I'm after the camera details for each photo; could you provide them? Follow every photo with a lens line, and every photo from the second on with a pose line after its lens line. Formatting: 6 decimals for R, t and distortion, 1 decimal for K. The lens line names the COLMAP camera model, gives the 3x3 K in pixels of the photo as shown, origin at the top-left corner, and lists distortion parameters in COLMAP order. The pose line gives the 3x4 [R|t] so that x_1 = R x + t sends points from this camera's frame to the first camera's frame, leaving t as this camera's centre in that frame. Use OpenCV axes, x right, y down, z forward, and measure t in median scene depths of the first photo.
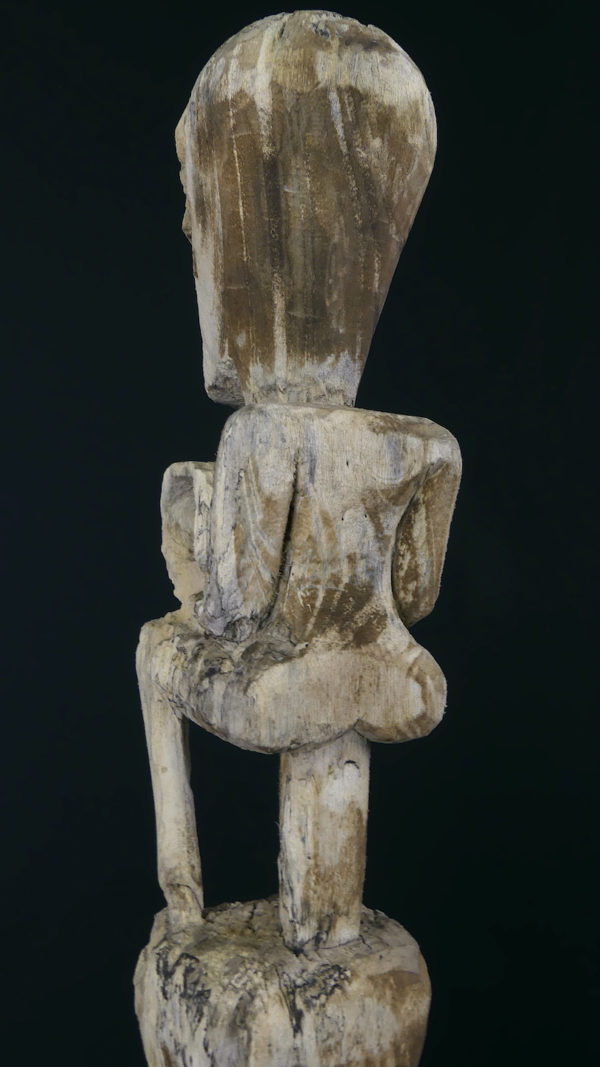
lens RADIAL K [[907.2, 0, 300.5], [0, 907.2, 567.9], [0, 0, 1]] dist [-0.012117, -0.003507]
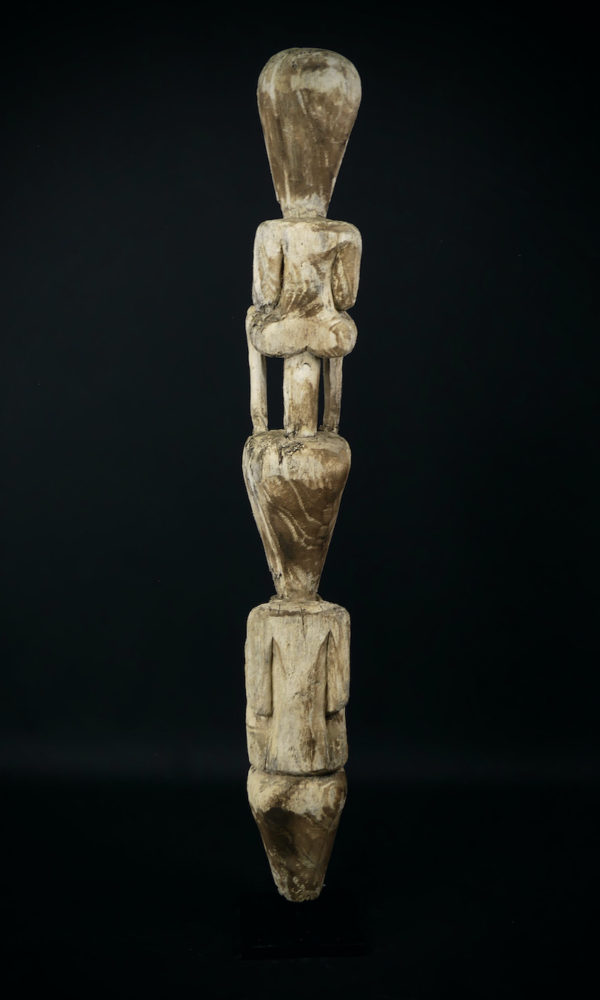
lens RADIAL K [[1354.3, 0, 300.0], [0, 1354.3, 500.0], [0, 0, 1]] dist [-0.016243, 0.029148]
pose [[0.901895, 0.093584, -0.421696, 1.665858], [-0.011365, 0.981052, 0.193412, -0.141770], [0.431806, -0.169645, 0.885869, -2.410634]]
